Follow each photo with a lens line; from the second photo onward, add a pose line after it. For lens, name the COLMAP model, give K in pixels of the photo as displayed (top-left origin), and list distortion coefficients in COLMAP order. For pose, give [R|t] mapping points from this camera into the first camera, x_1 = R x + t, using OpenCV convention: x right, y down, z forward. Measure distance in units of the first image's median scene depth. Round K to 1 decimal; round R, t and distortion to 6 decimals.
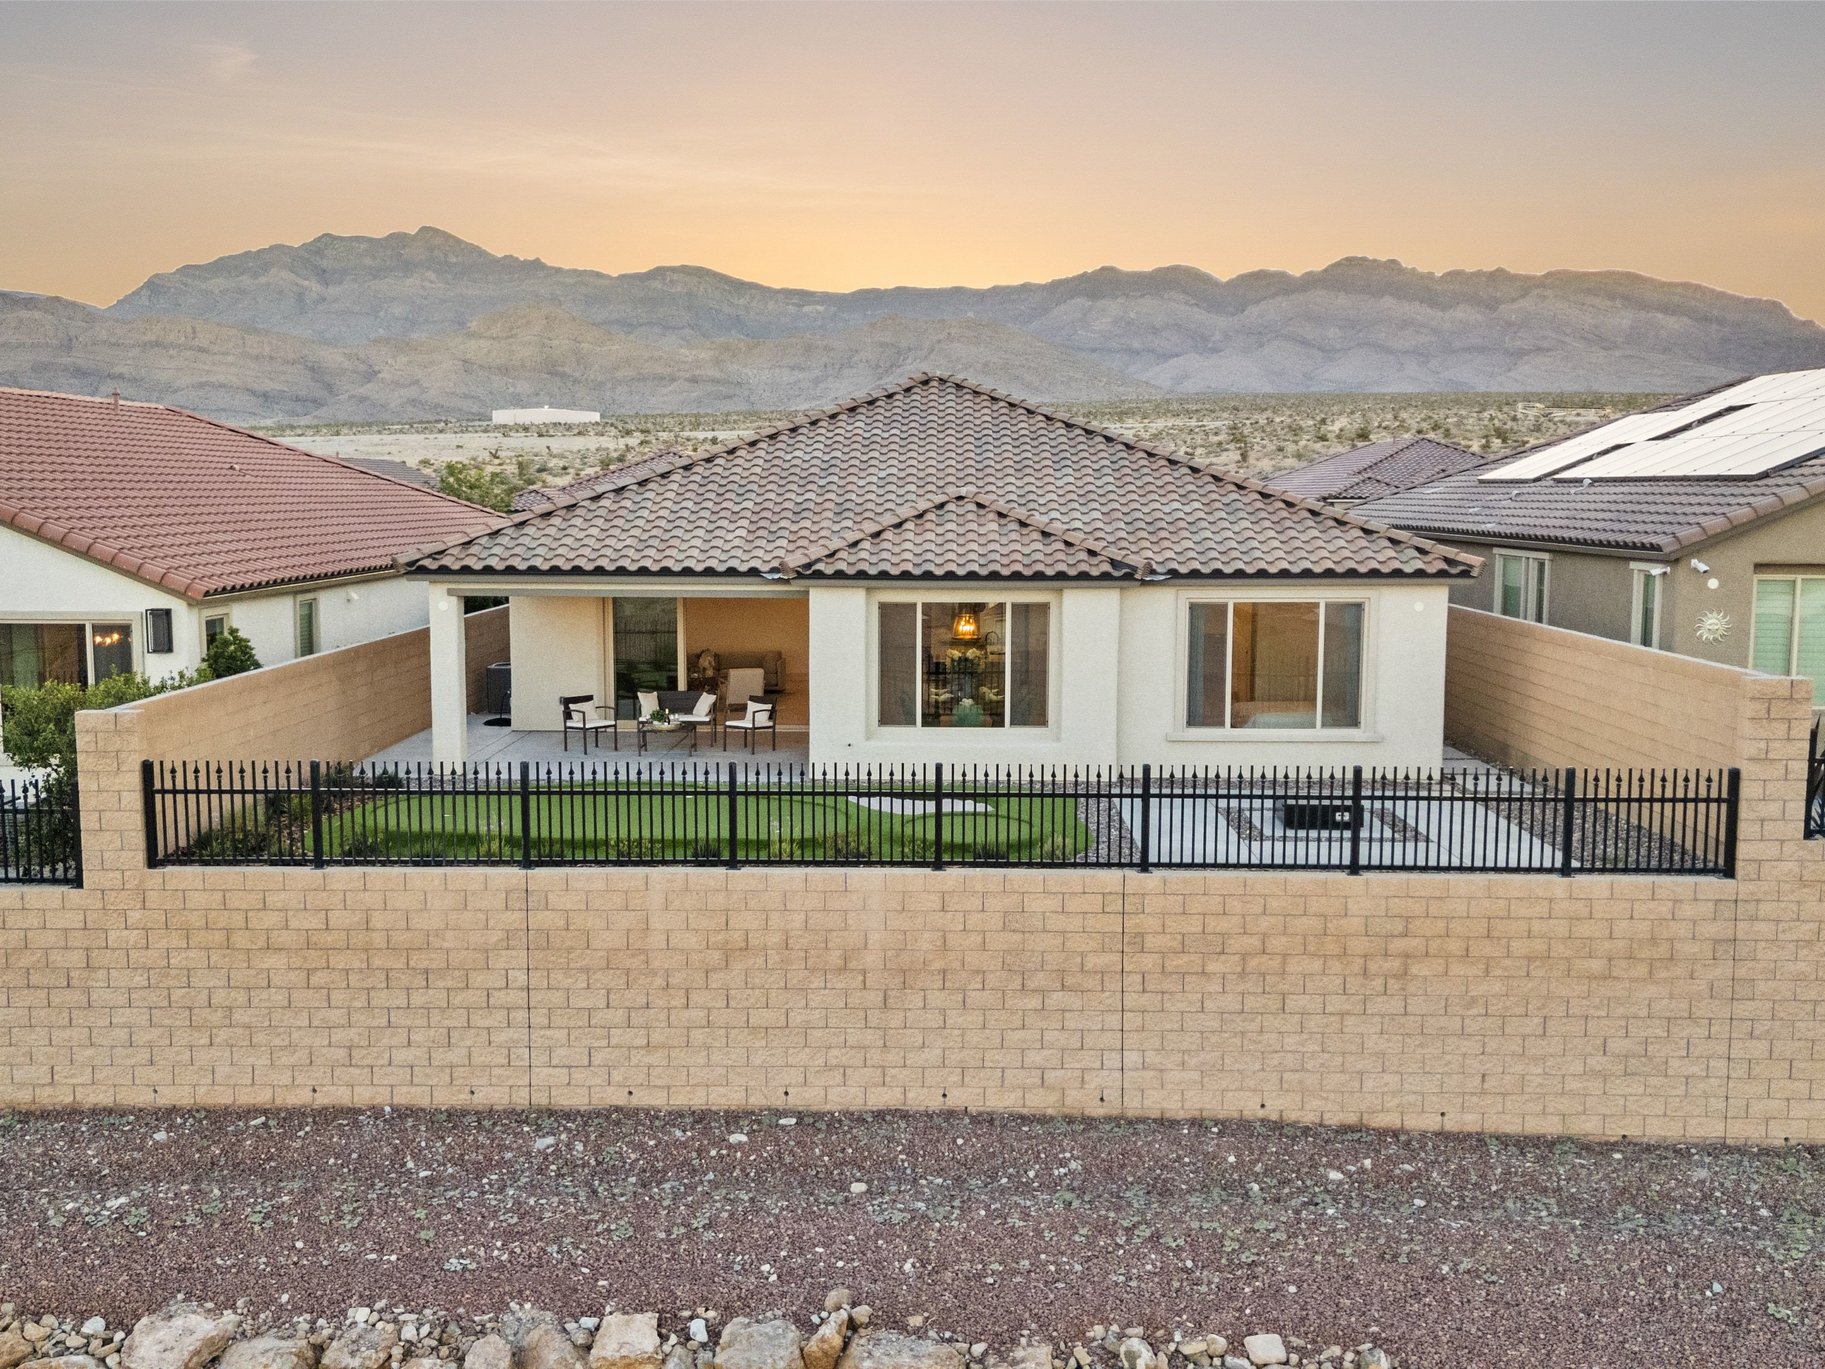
lens RADIAL K [[1720.4, 0, 911.5], [0, 1720.4, 681.5], [0, 0, 1]] dist [0.042266, 0.000000]
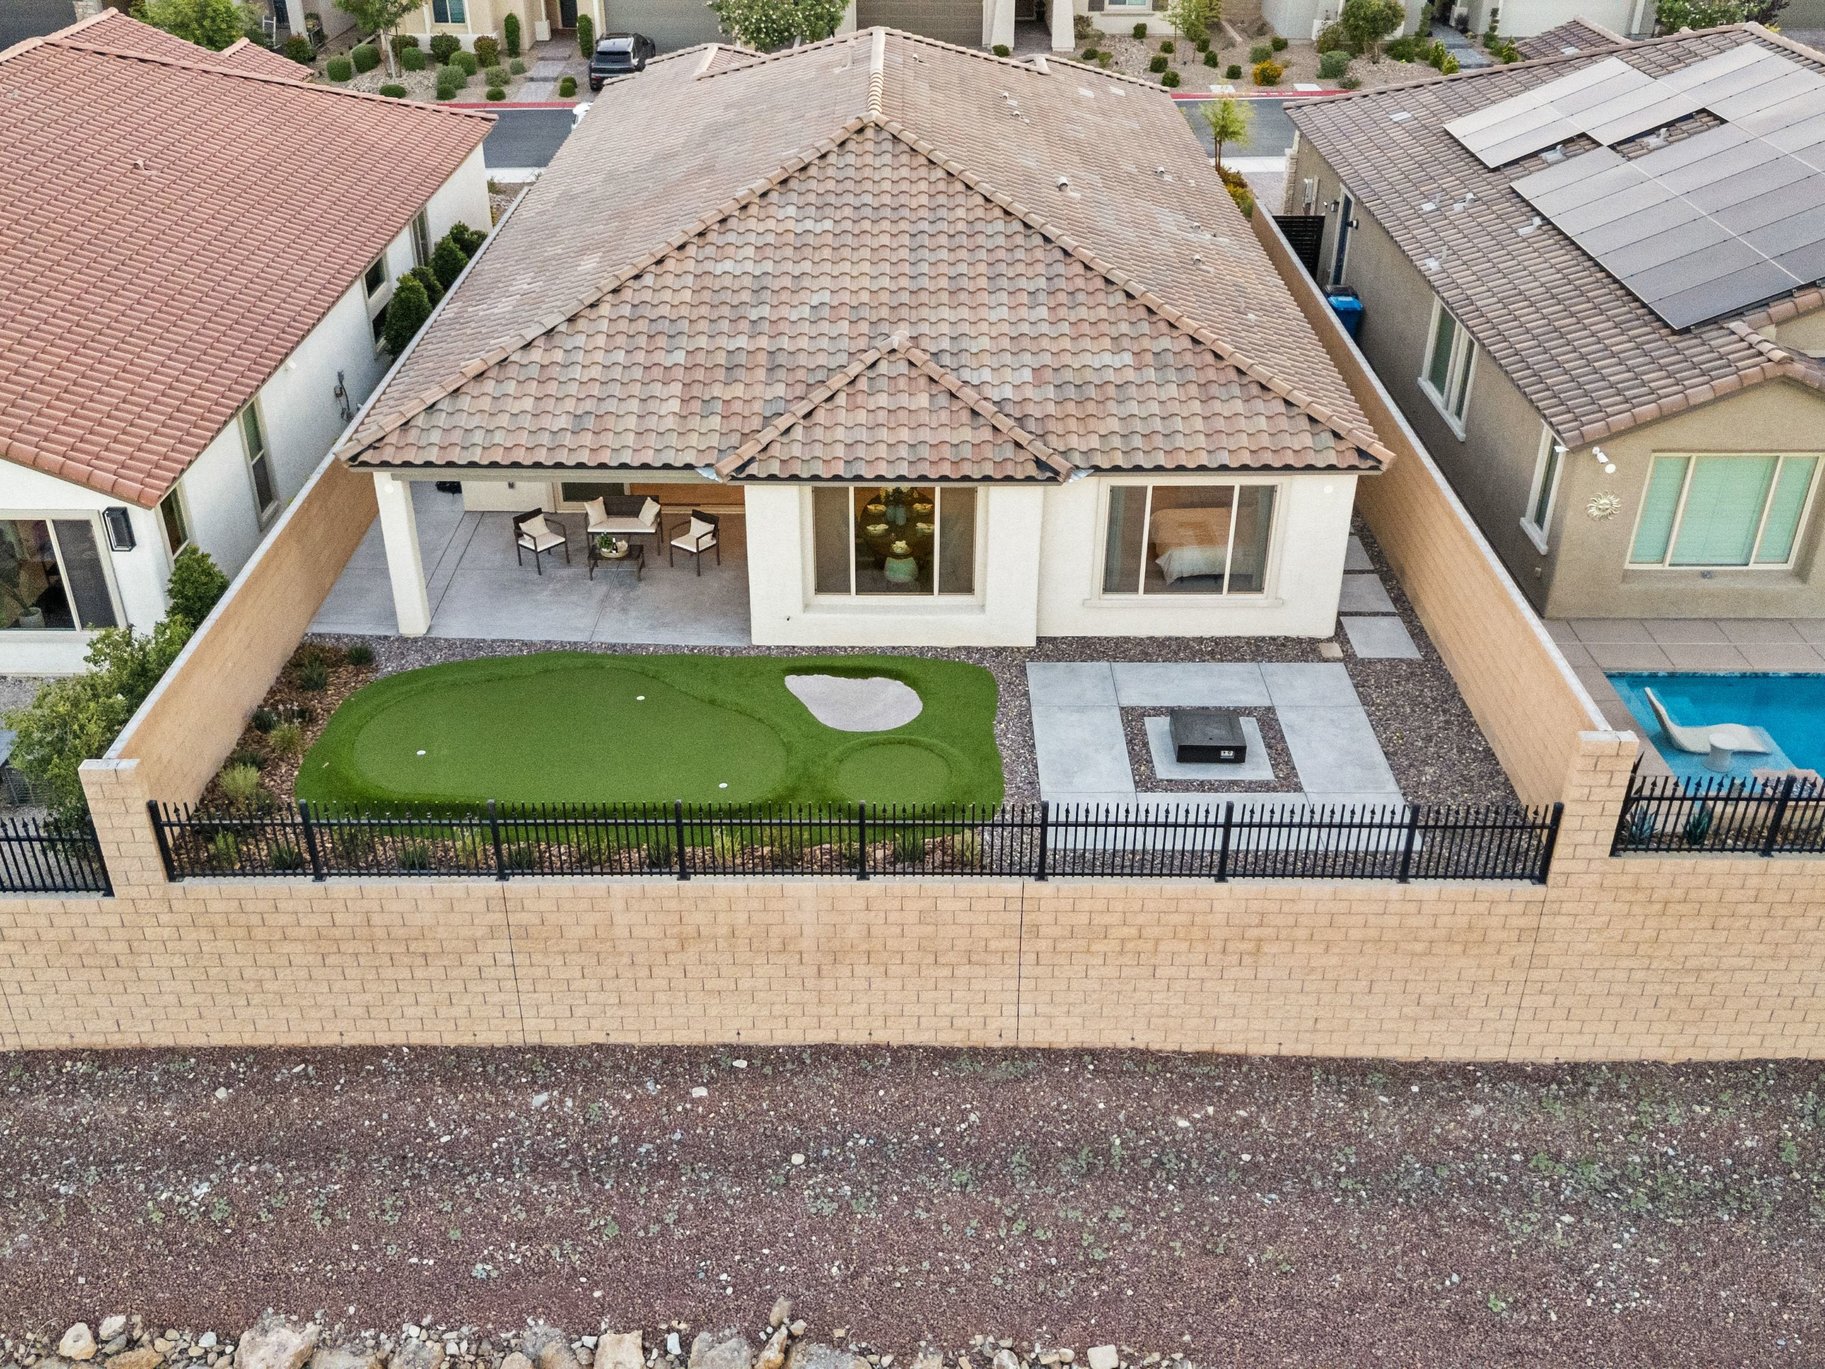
lens RADIAL K [[1720.4, 0, 912.0], [0, 1720.4, 680.2], [0, 0, 1]] dist [0.042266, 0.000000]
pose [[0.999835, -0.007698, 0.016462, 0.030882], [0.000223, 0.910988, 0.412433, -0.485949], [-0.018171, -0.412362, 0.910839, 0.007338]]
